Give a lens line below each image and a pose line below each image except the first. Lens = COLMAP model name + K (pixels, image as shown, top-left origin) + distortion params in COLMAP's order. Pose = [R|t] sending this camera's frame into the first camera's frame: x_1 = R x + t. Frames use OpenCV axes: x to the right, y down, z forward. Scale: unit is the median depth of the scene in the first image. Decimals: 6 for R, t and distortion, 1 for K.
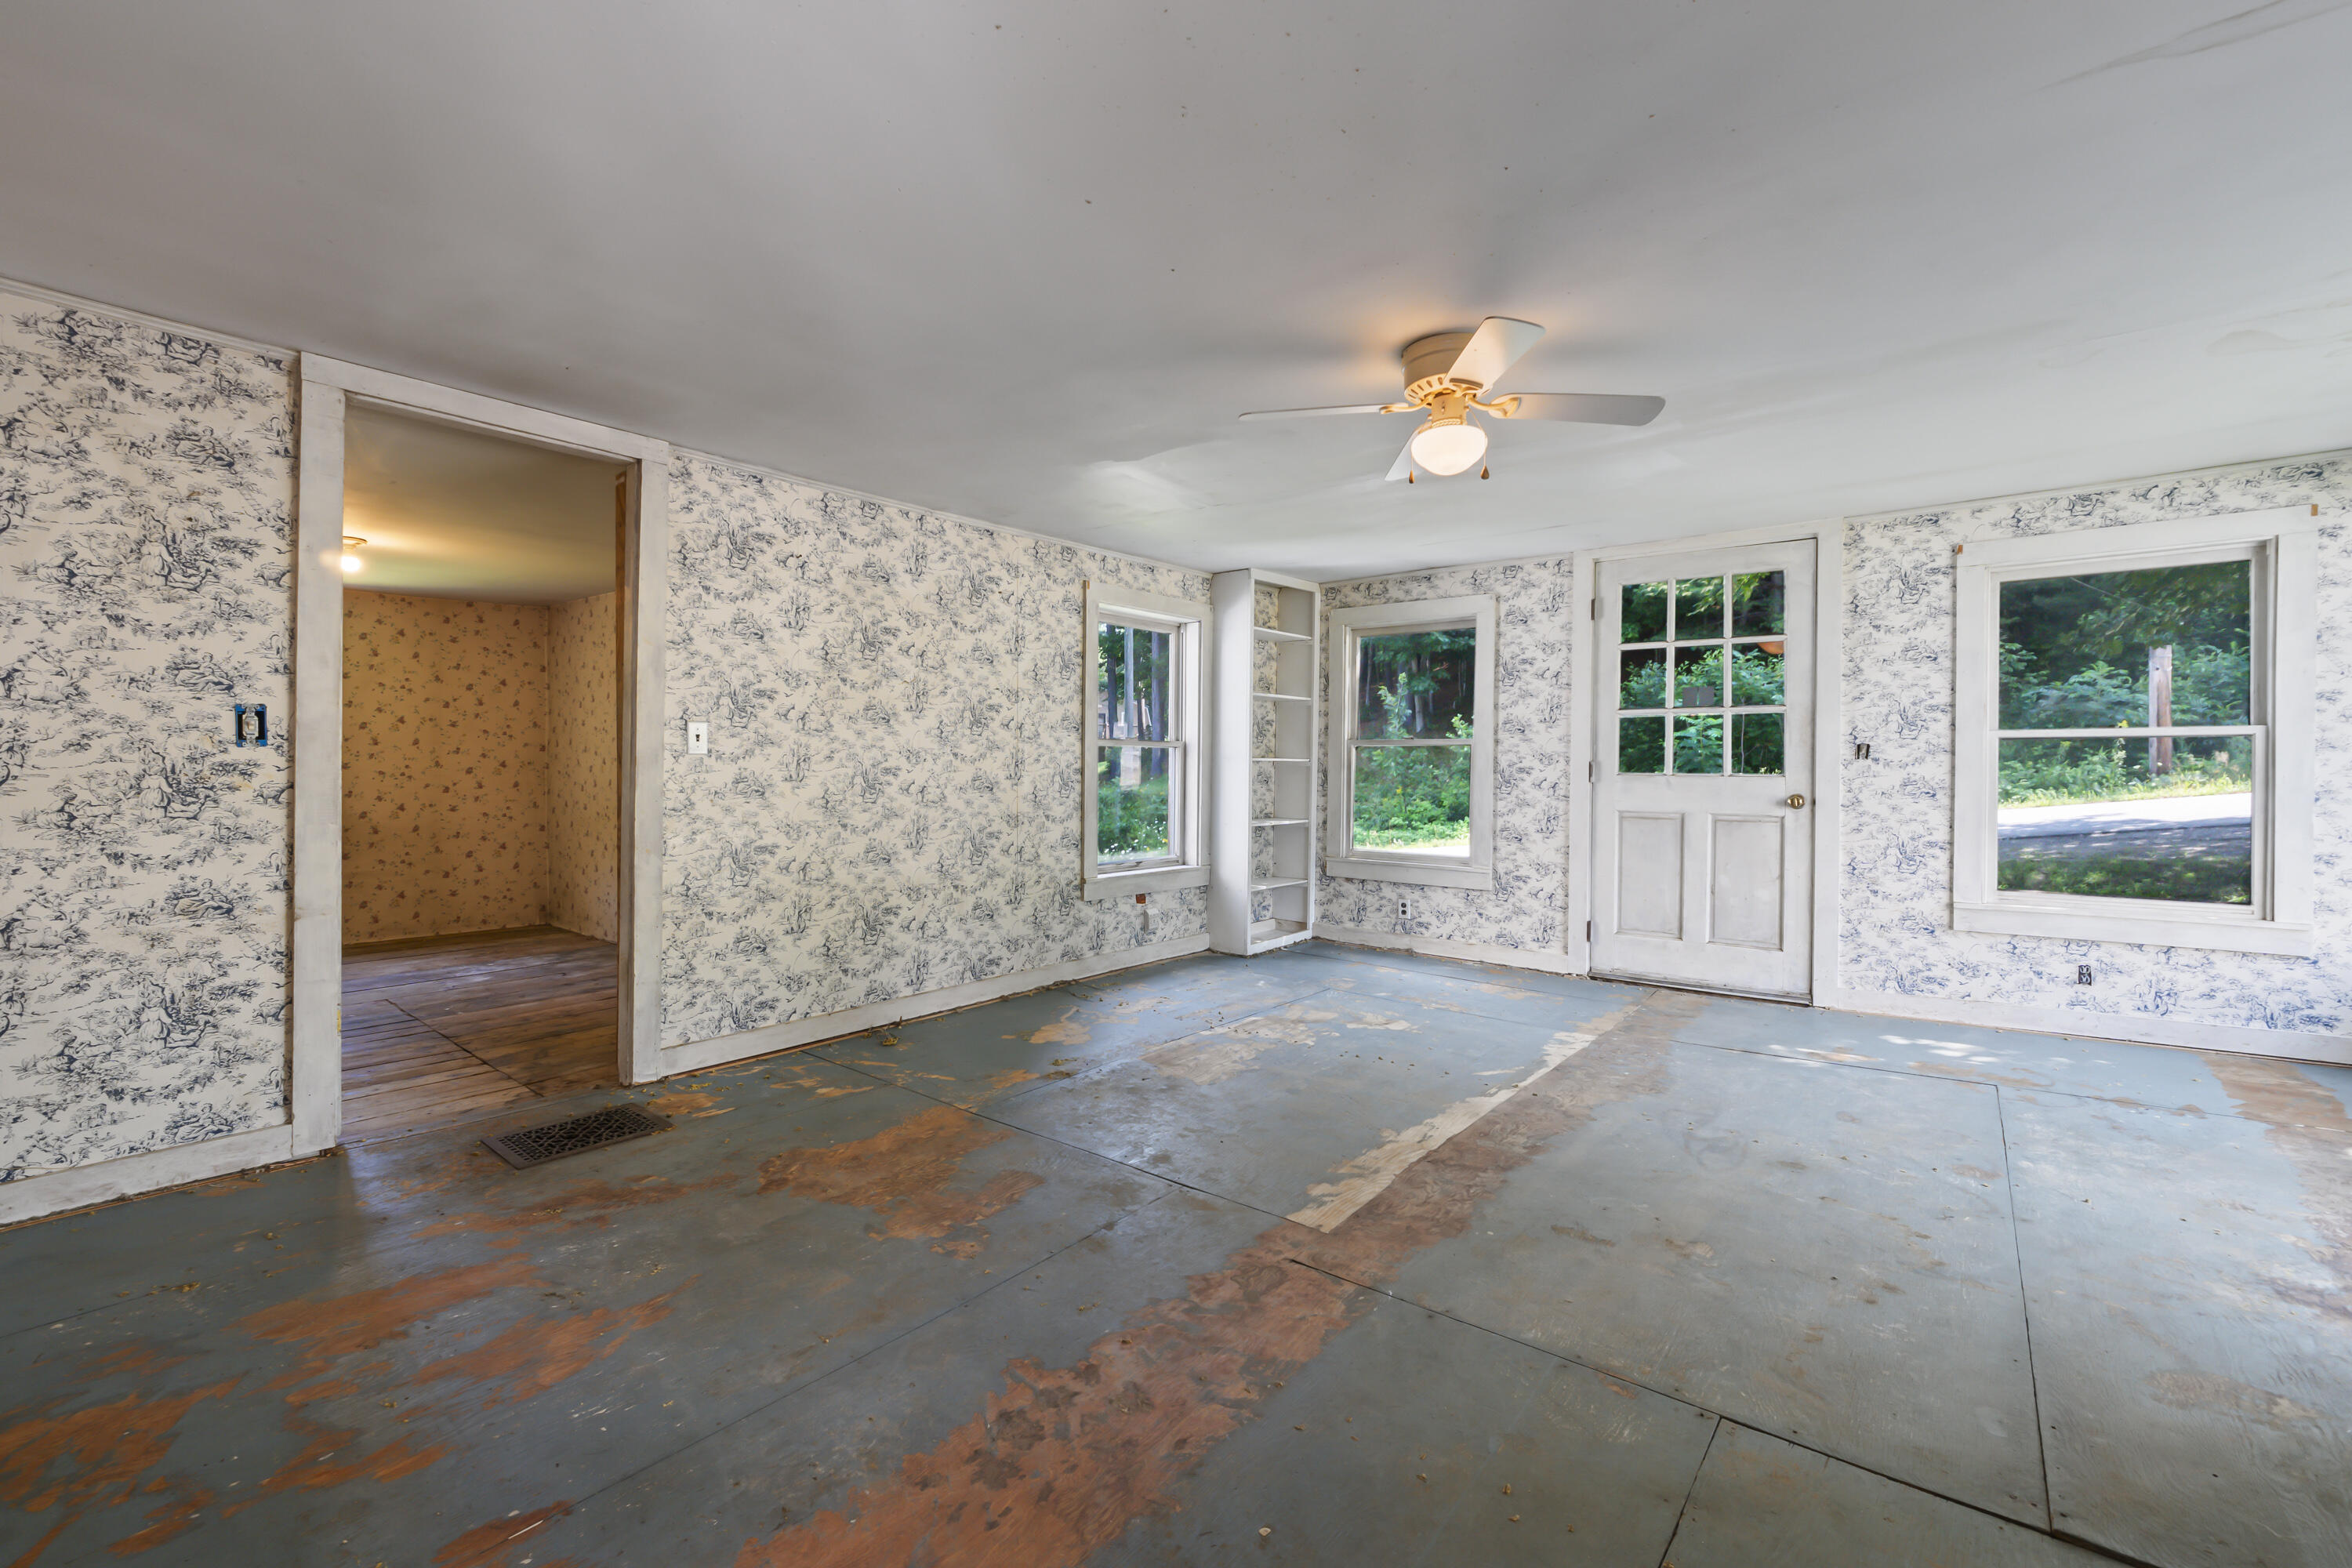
lens RADIAL K [[988.7, 0, 1167.1], [0, 988.7, 779.6], [0, 0, 1]] dist [-0.007720, 0.000373]
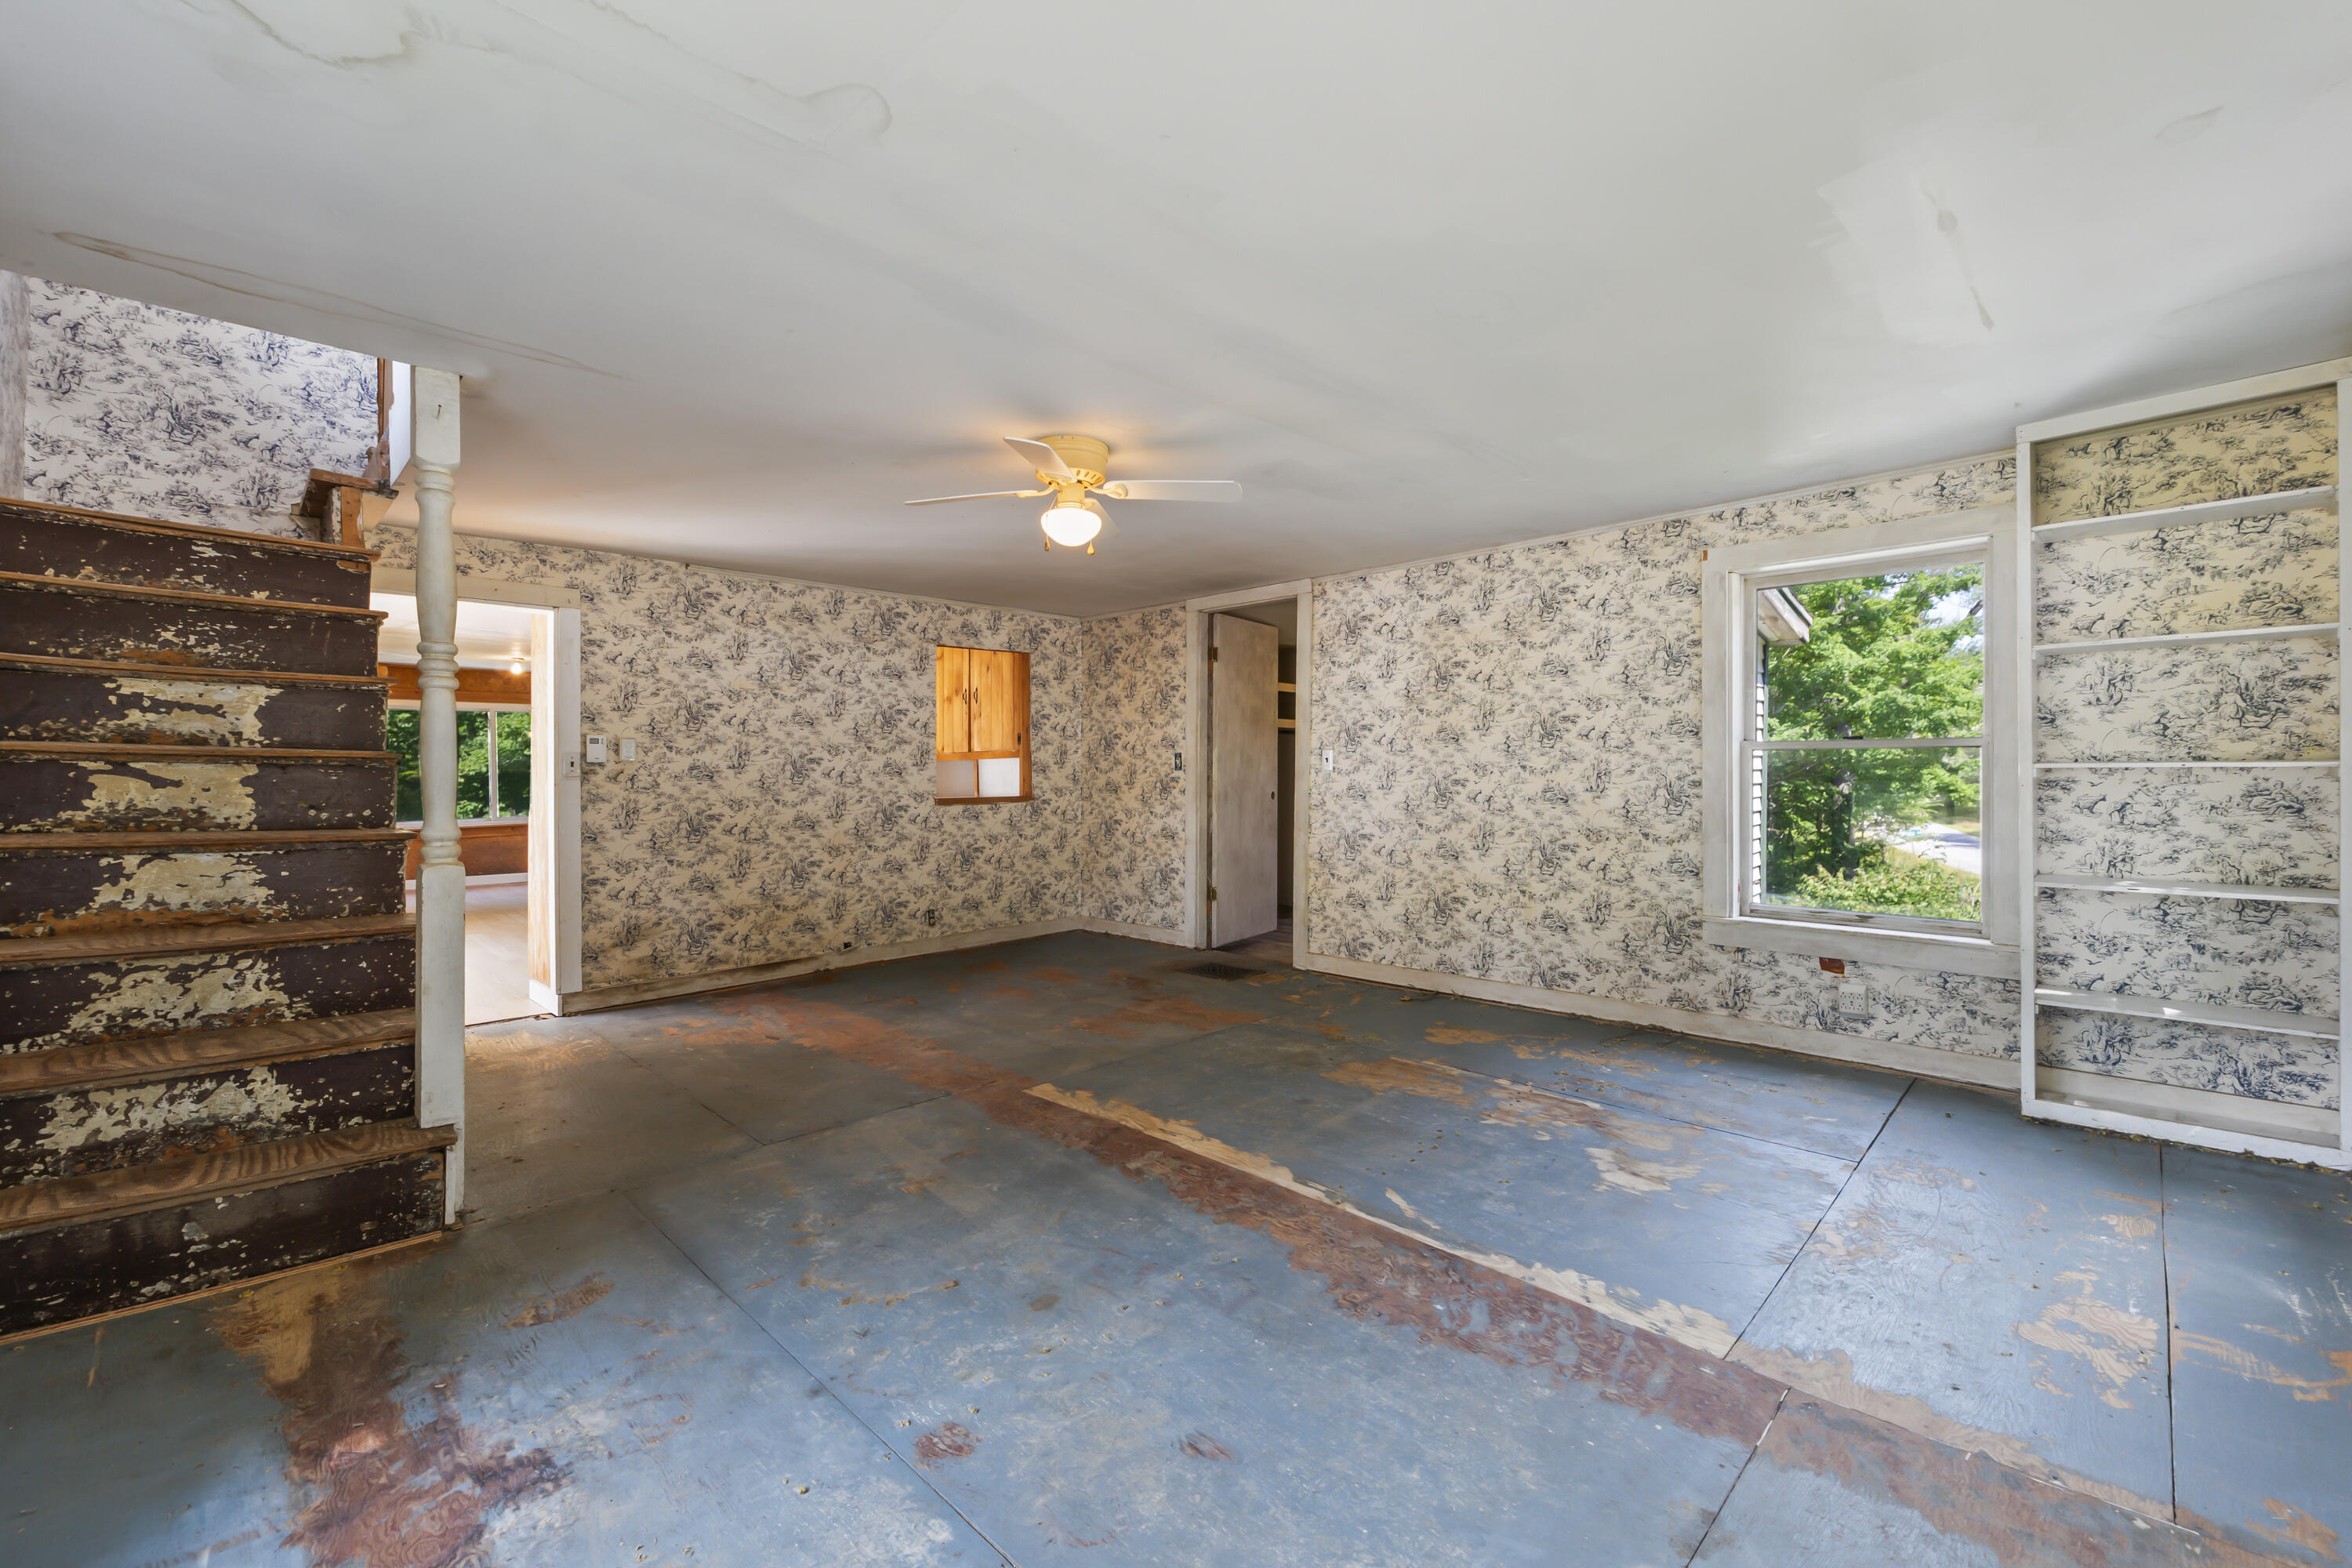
lens RADIAL K [[977.9, 0, 1175.0], [0, 977.9, 774.5], [0, 0, 1]] dist [-0.010849, -0.000112]
pose [[-0.100348, 0.001926, -0.994950, 0.920795], [-0.006413, 0.999976, 0.002582, -0.018680], [0.994932, 0.006640, -0.100334, 0.779906]]
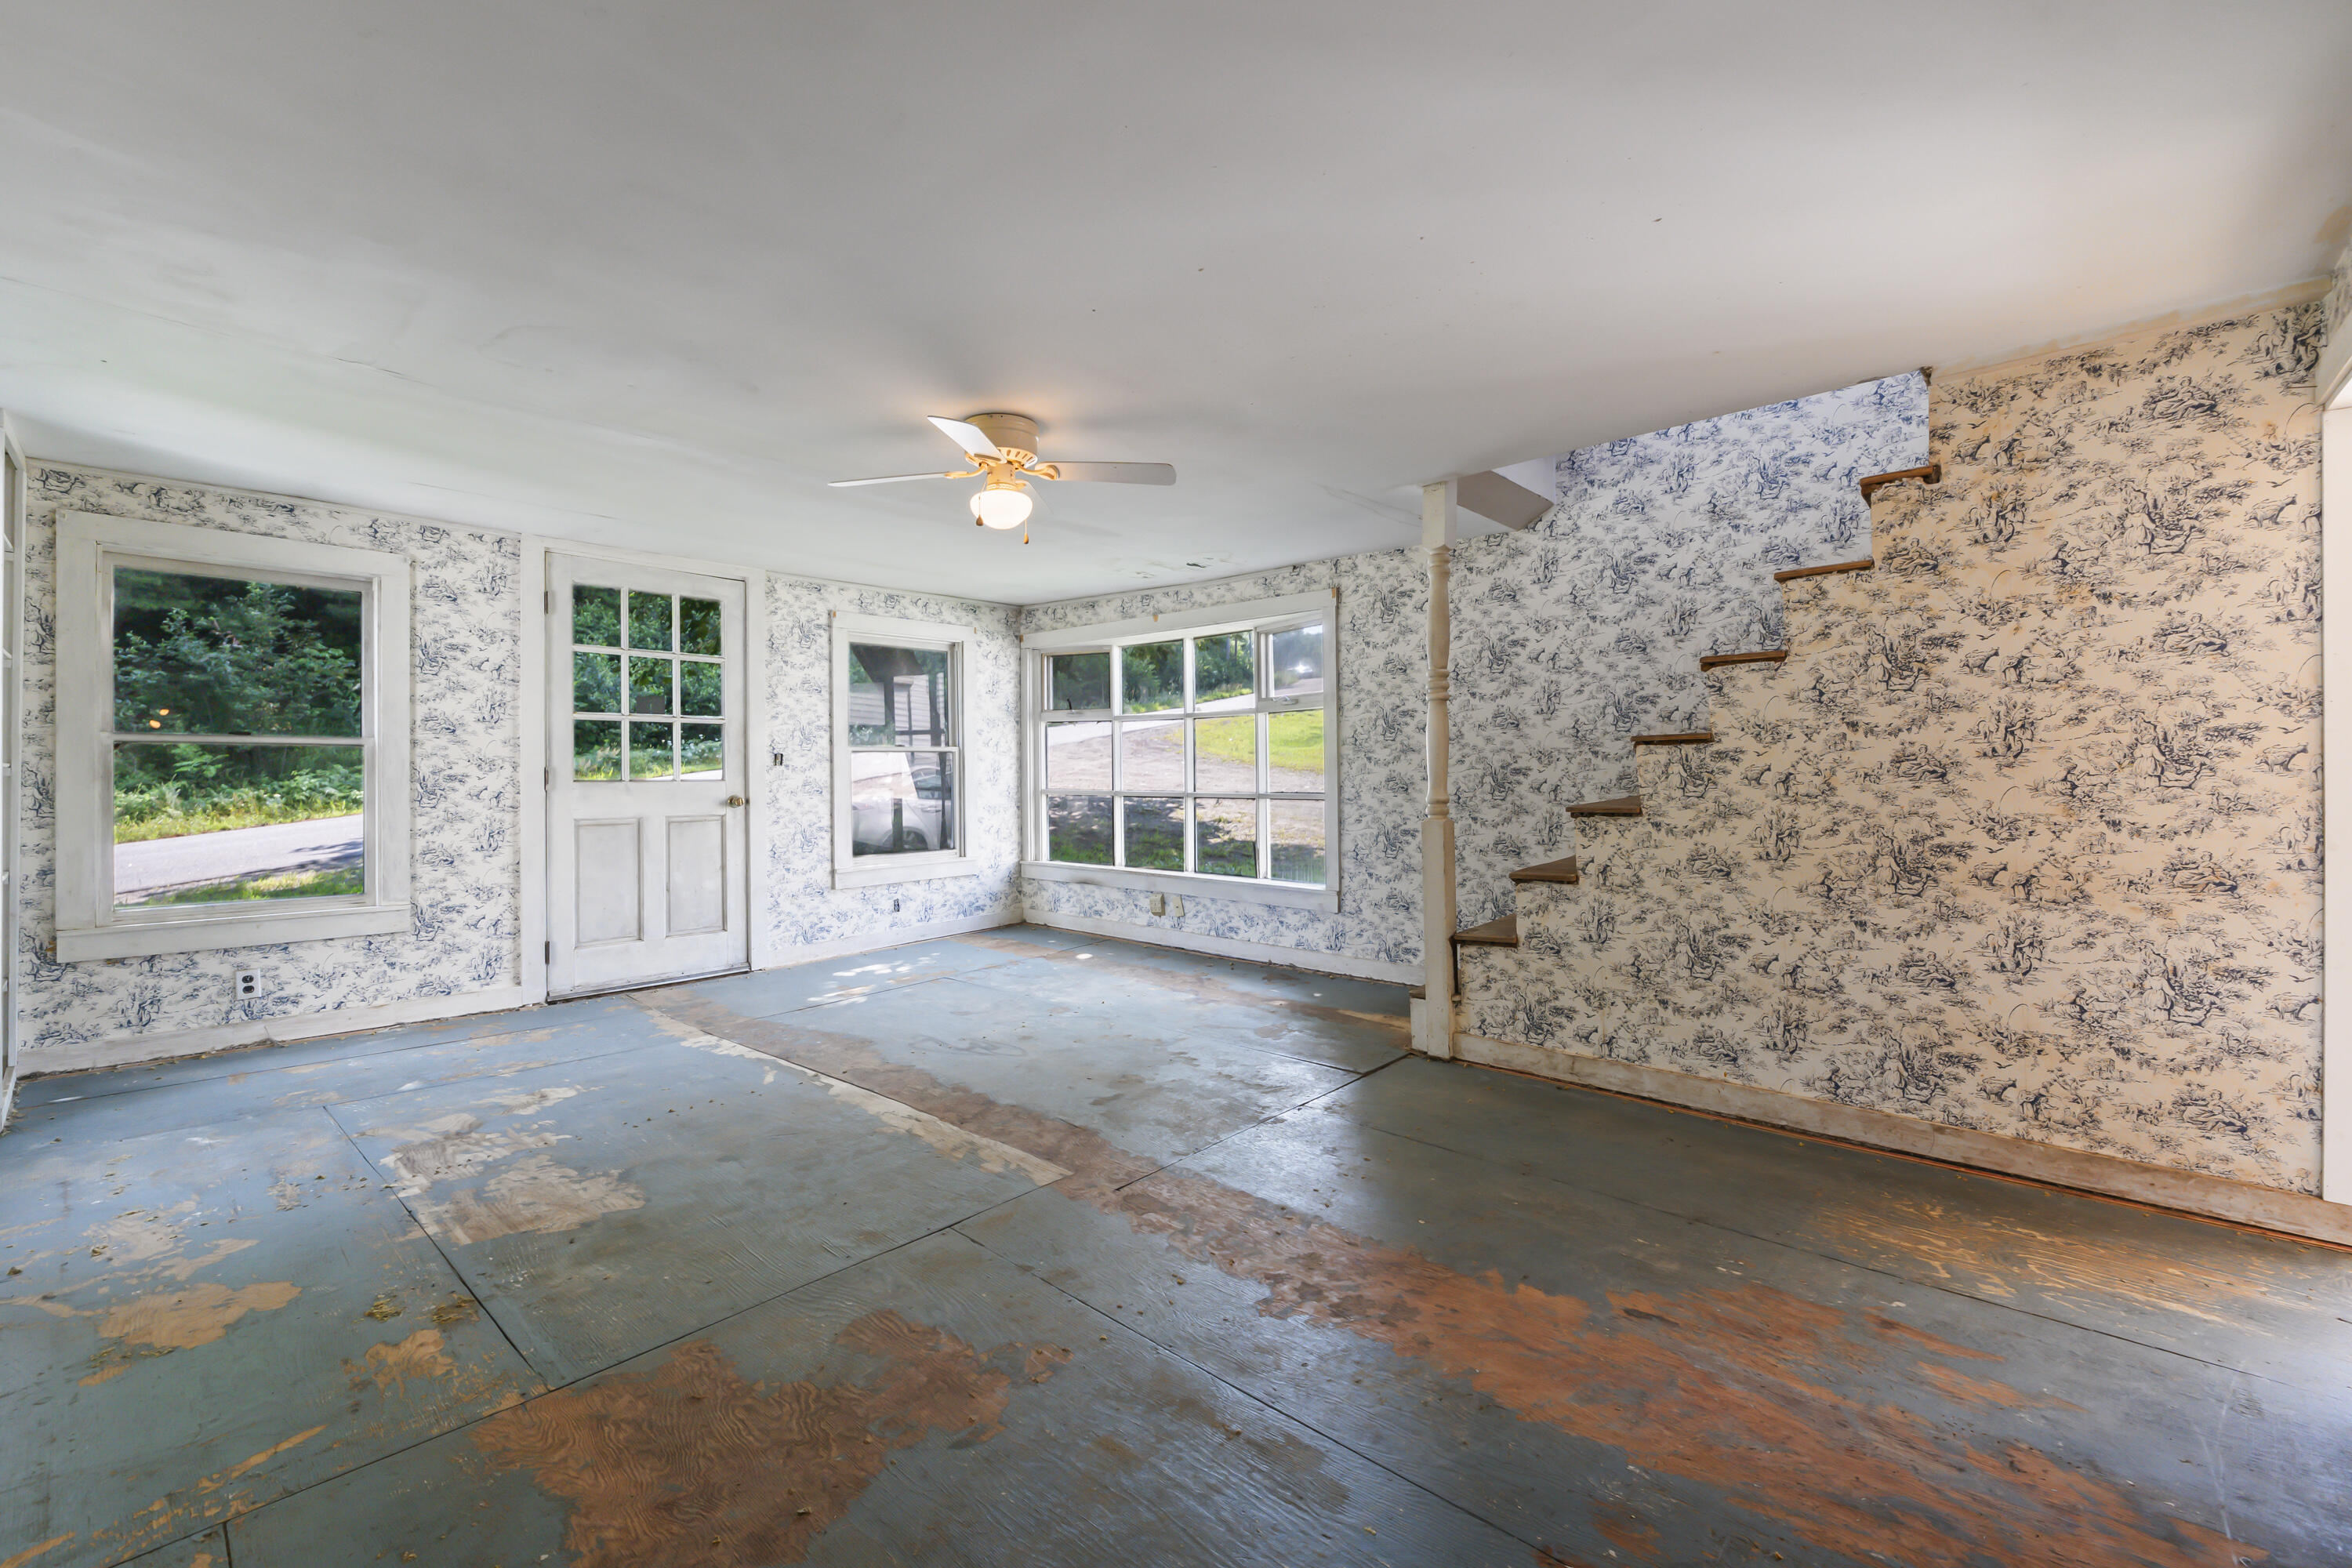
lens RADIAL K [[988.7, 0, 1167.1], [0, 988.7, 779.6], [0, 0, 1]] dist [-0.007720, 0.000373]
pose [[0.049869, -0.014109, 0.998656, -0.562024], [0.016317, 0.999778, 0.013310, -0.012287], [-0.998622, 0.015632, 0.050088, 0.464931]]
